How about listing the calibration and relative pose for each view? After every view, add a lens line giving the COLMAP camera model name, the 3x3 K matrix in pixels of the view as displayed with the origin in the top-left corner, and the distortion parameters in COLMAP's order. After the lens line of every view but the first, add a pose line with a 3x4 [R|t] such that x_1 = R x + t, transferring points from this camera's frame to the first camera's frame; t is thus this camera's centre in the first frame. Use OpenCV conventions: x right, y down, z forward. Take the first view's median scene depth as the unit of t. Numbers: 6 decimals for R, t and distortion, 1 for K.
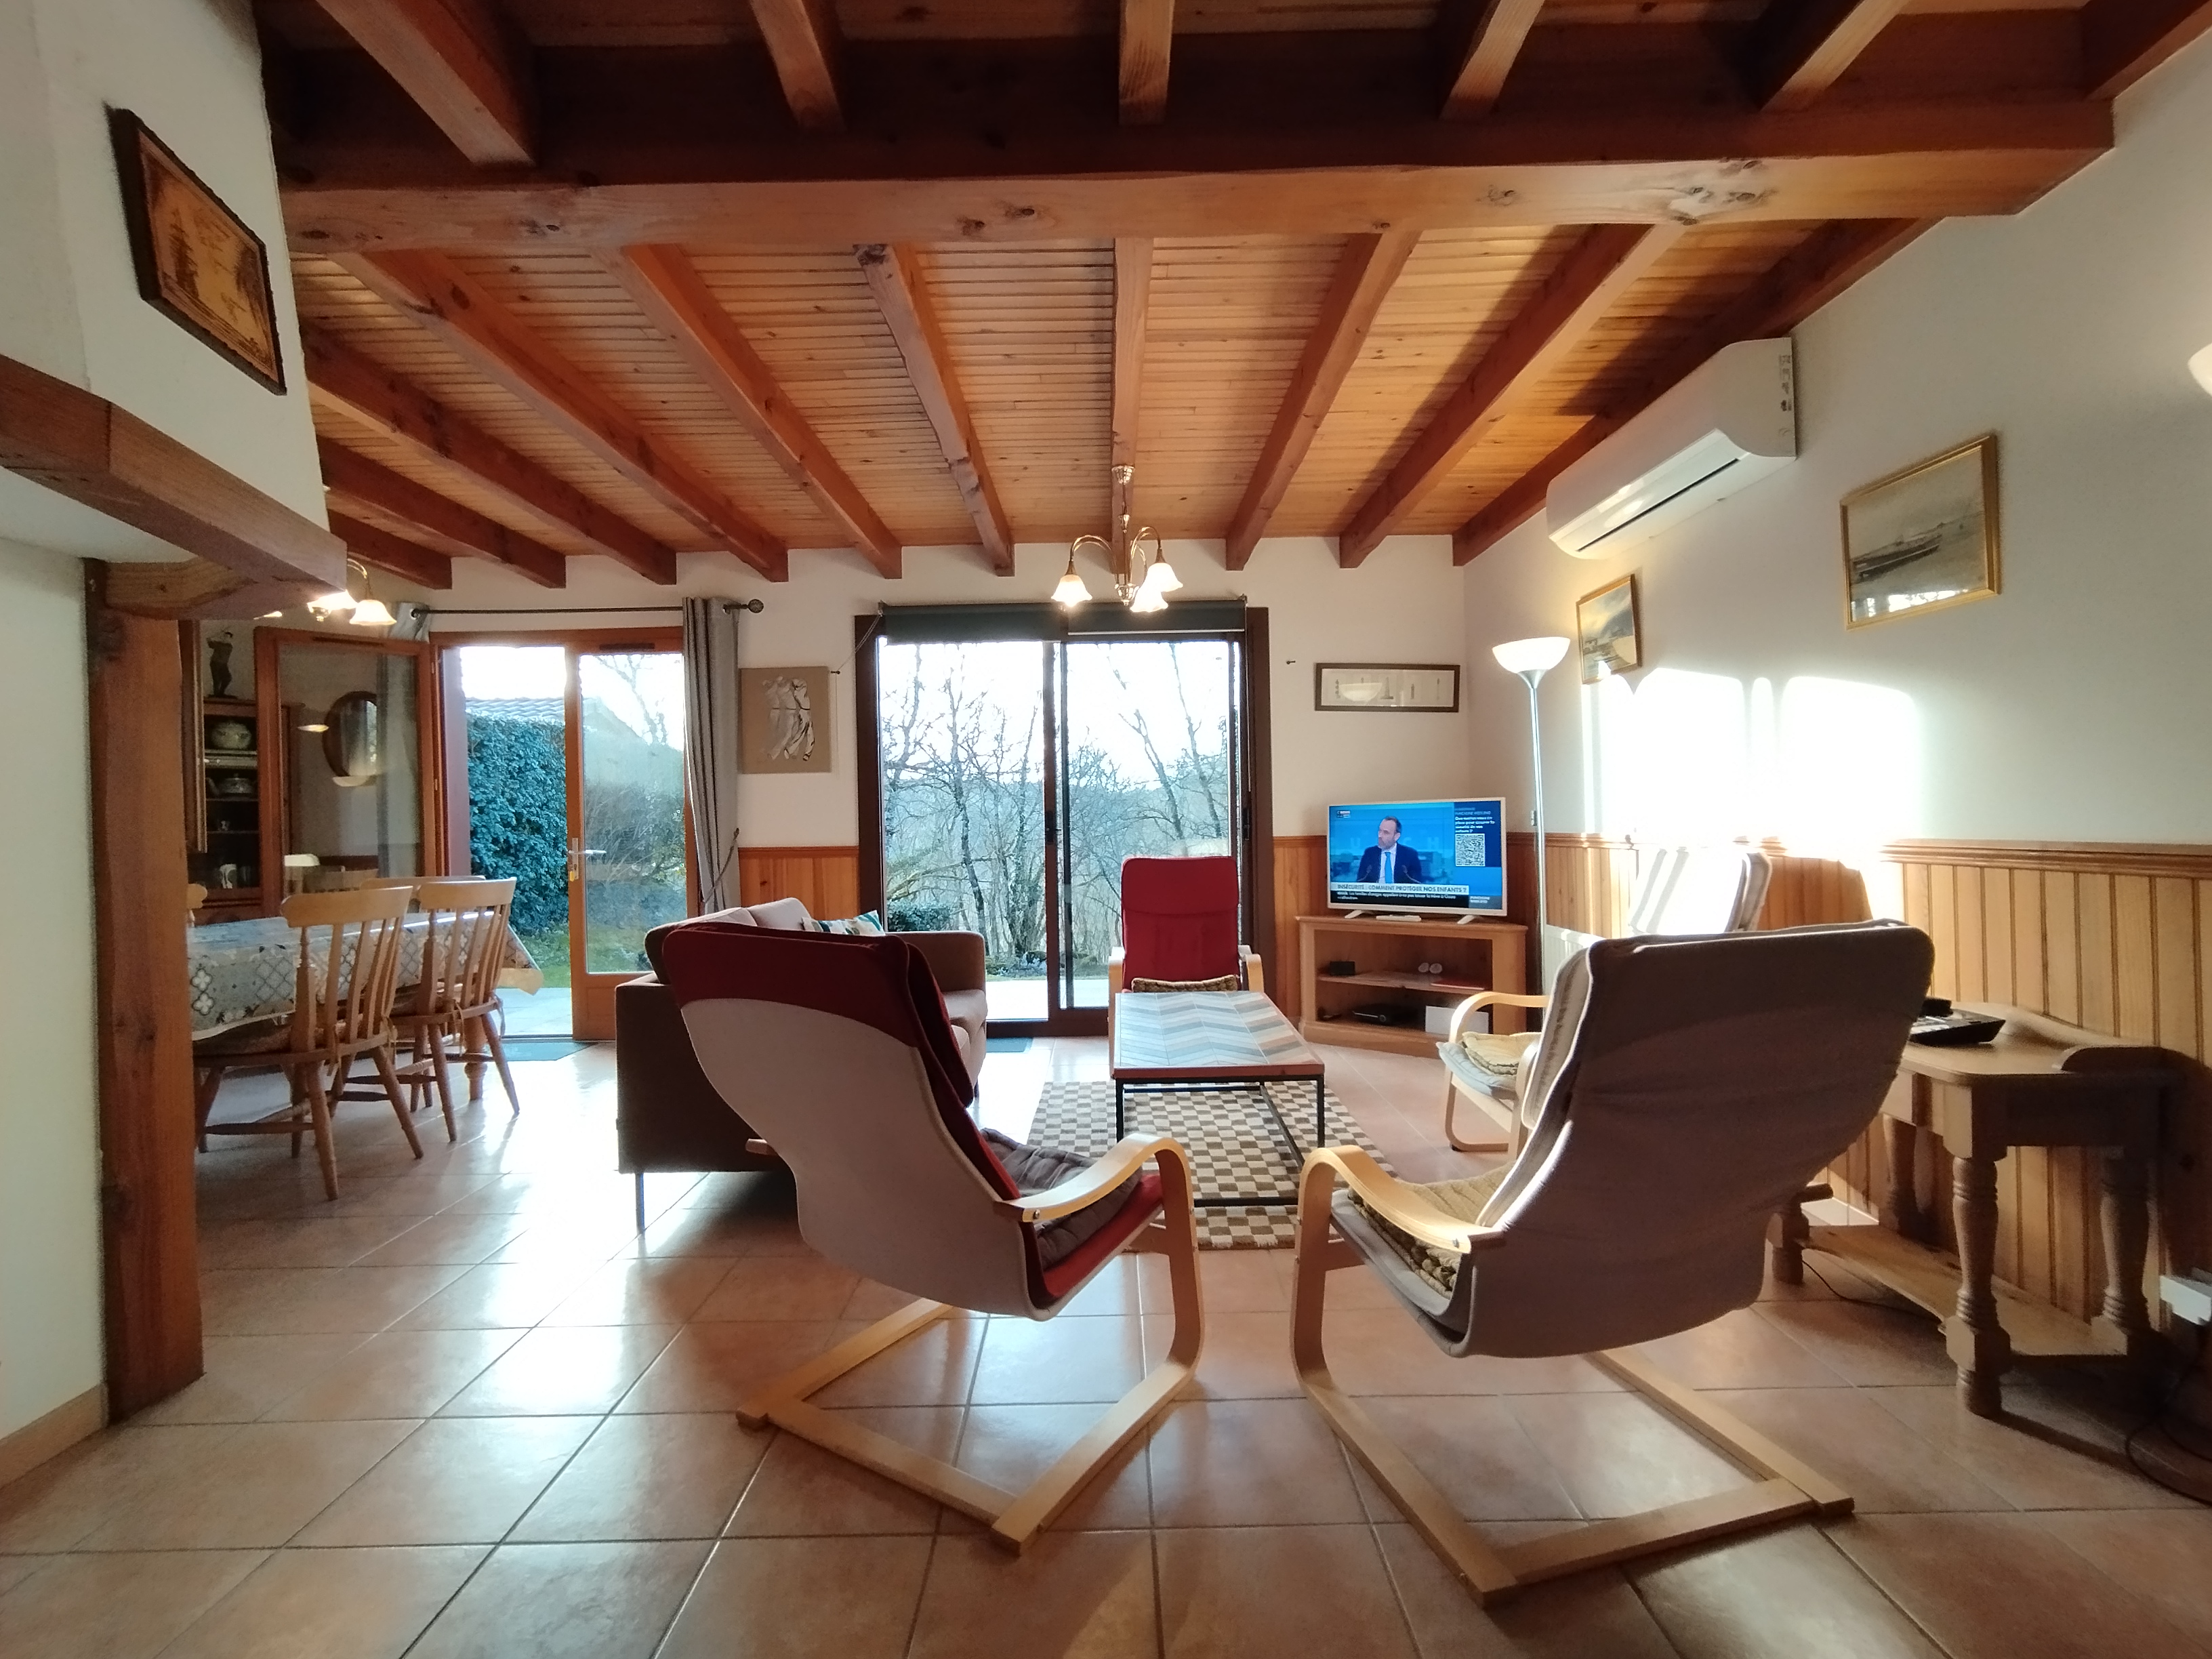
lens RADIAL K [[998.6, 0, 1116.9], [0, 998.6, 837.5], [0, 0, 1]] dist [-0.014594, 0.009091]
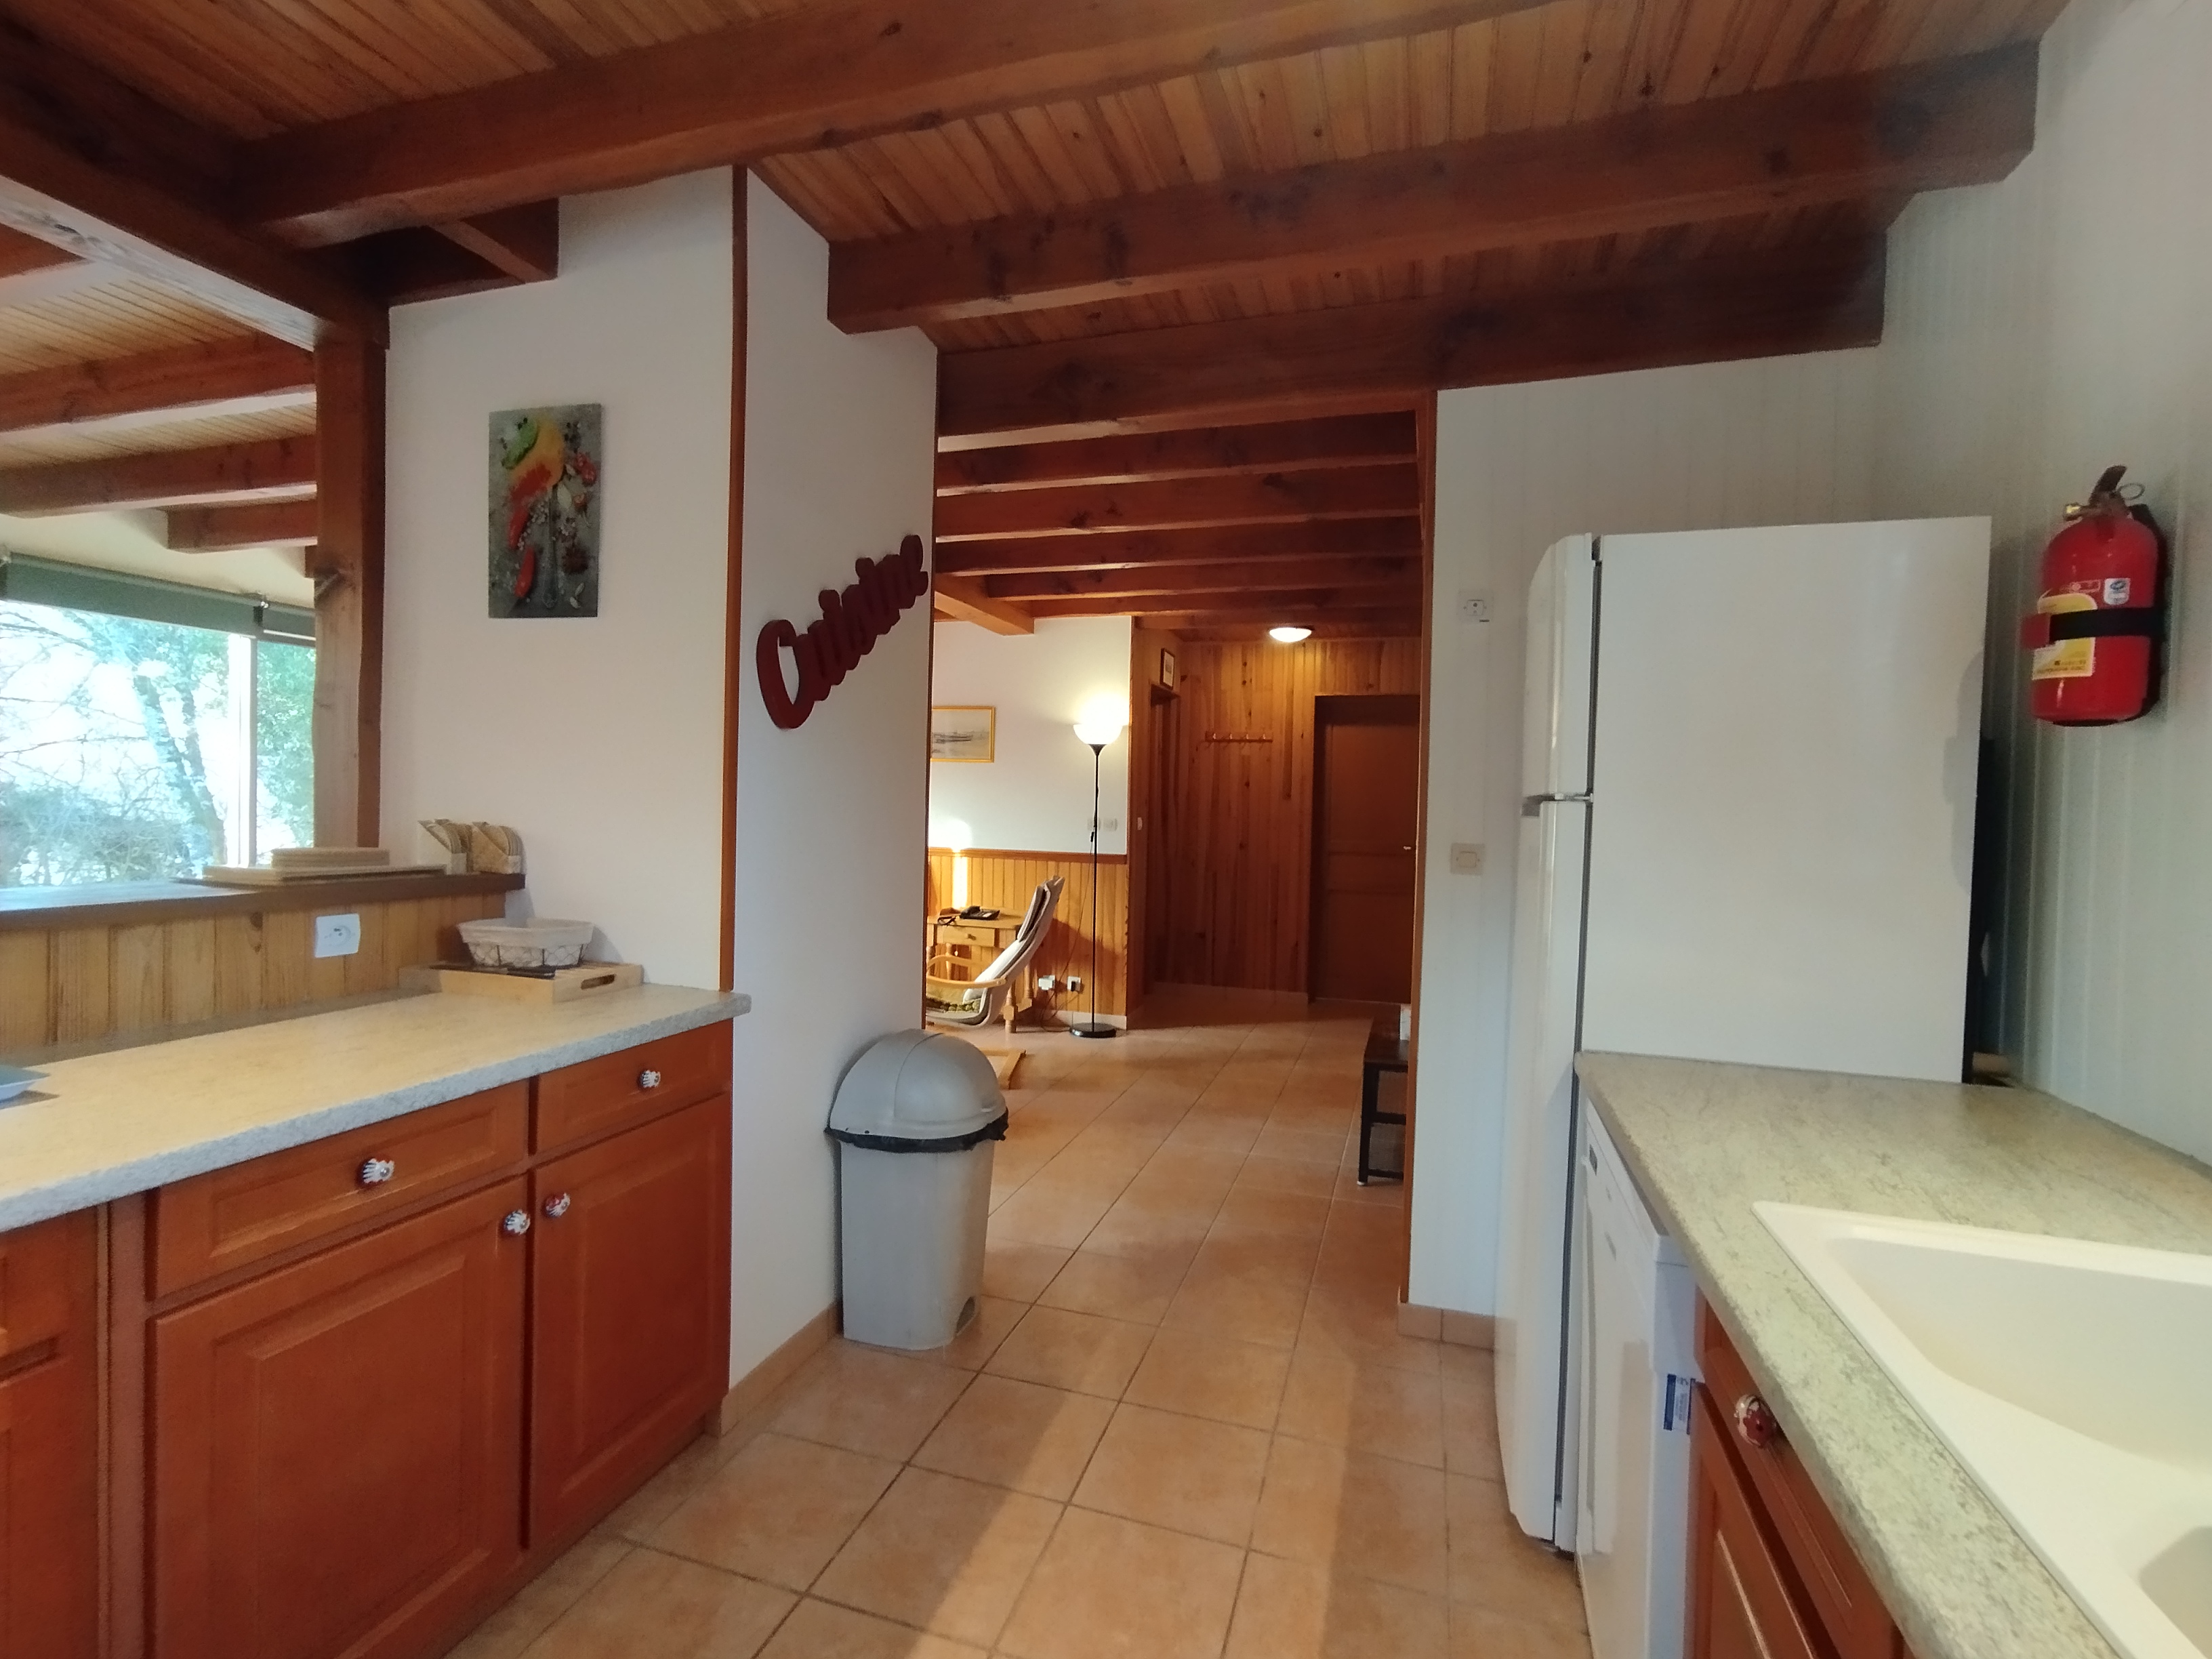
lens RADIAL K [[998.6, 0, 1113.7], [0, 998.6, 831.5], [0, 0, 1]] dist [-0.014594, 0.009091]
pose [[0.296958, 0.001999, 0.954889, -0.821358], [-0.017200, 0.999847, 0.003256, -0.027513], [-0.954736, -0.017390, 0.296947, -0.091402]]
